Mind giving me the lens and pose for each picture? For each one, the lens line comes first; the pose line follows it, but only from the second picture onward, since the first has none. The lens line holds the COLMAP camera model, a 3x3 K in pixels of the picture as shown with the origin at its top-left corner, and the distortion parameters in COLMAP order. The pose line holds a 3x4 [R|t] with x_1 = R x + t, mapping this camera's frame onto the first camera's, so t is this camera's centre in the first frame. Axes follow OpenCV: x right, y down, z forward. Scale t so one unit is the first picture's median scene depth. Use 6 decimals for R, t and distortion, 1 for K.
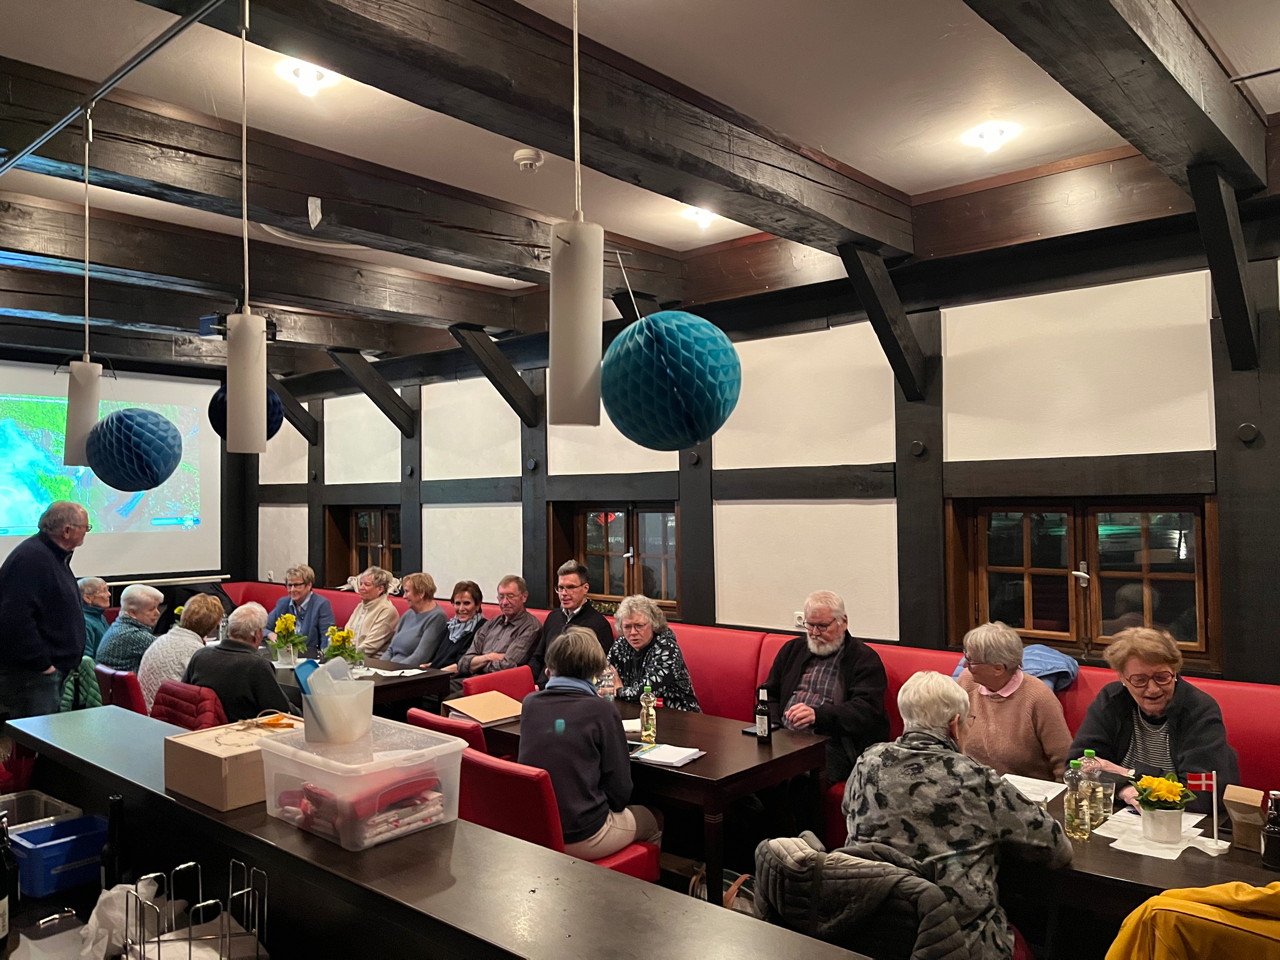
lens RADIAL K [[983.6, 0, 645.9], [0, 983.6, 474.5], [0, 0, 1]] dist [0.064050, -0.080214]
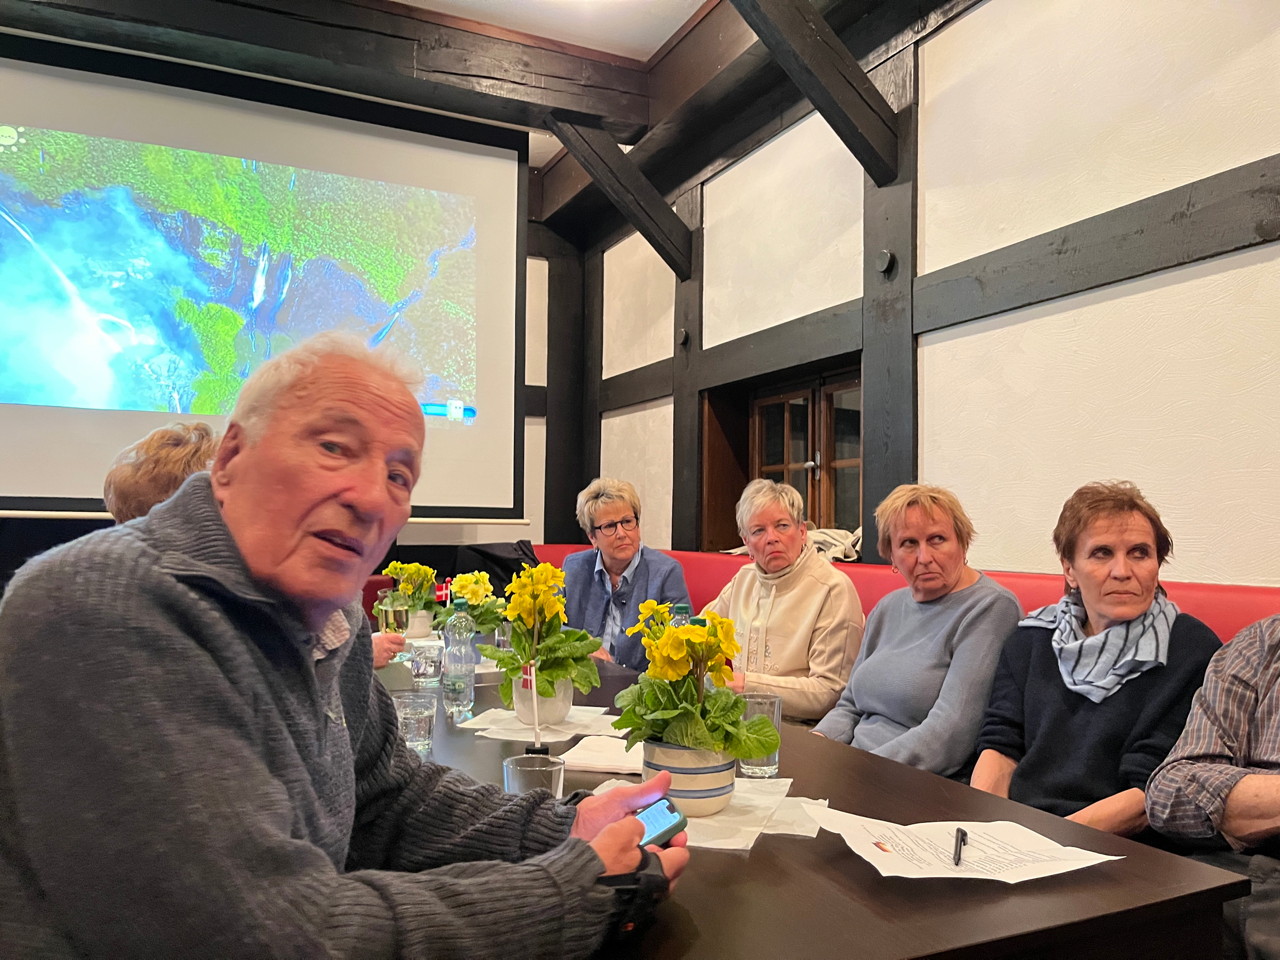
lens RADIAL K [[983.6, 0, 651.4], [0, 983.6, 483.8], [0, 0, 1]] dist [0.064050, -0.080214]
pose [[0.920574, 0.001477, -0.390566, -0.192491], [-0.008799, 0.999817, -0.016959, 0.111032], [0.390470, 0.019048, 0.920419, 0.669199]]
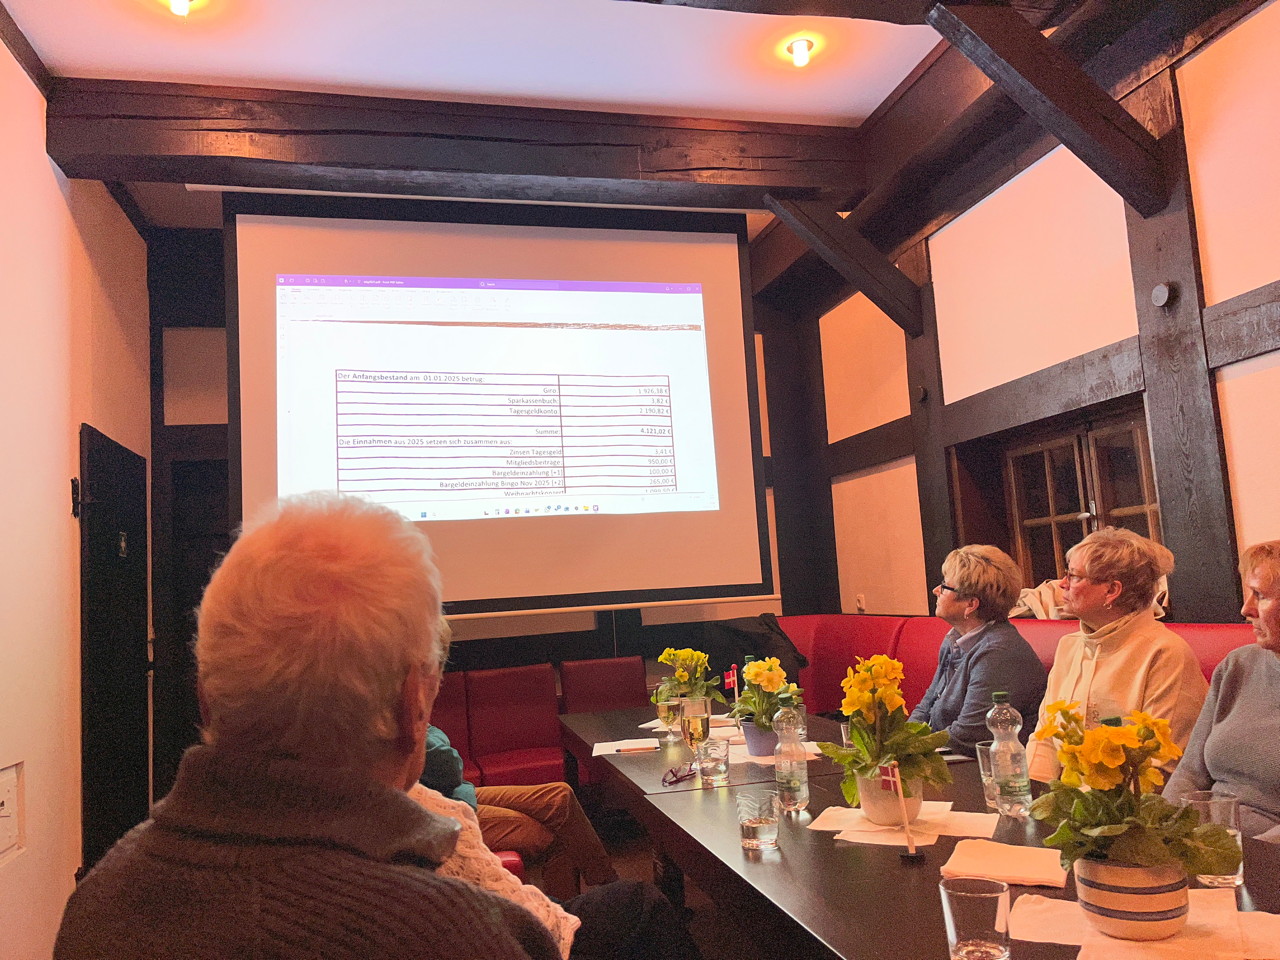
lens RADIAL K [[983.6, 0, 646.9], [0, 983.6, 482.5], [0, 0, 1]] dist [0.064050, -0.080214]
pose [[0.828653, -0.105037, -0.549819, -0.230713], [0.070691, 0.994010, -0.083354, 0.099477], [0.555280, 0.030204, 0.831115, 0.651223]]
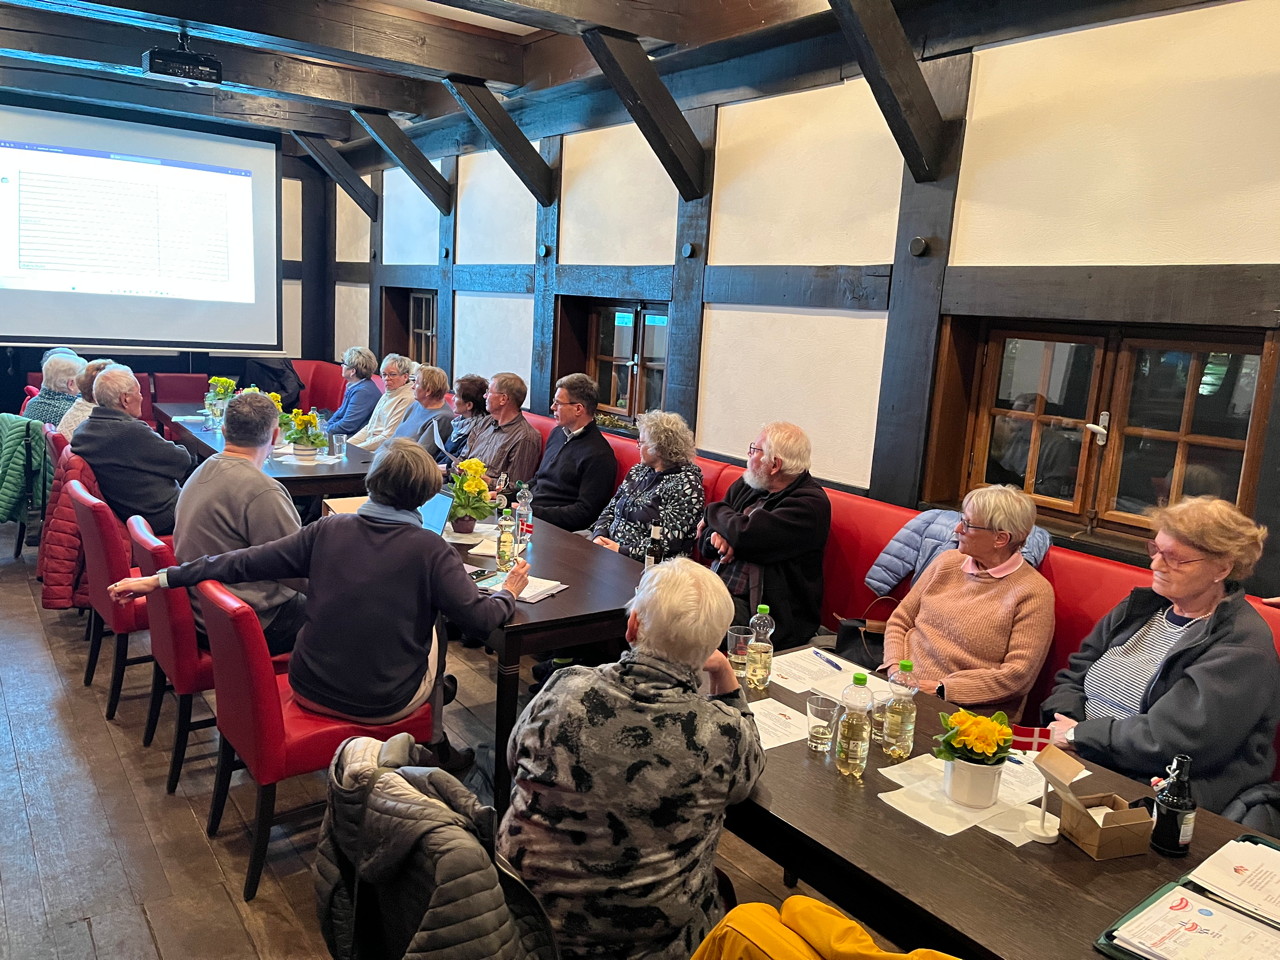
lens RADIAL K [[983.6, 0, 647.8], [0, 983.6, 474.0], [0, 0, 1]] dist [0.064050, -0.080214]
pose [[0.975355, 0.102280, -0.195502, 0.166213], [-0.063420, 0.978633, 0.195587, 0.006316], [0.211330, -0.178368, 0.961002, 0.132607]]
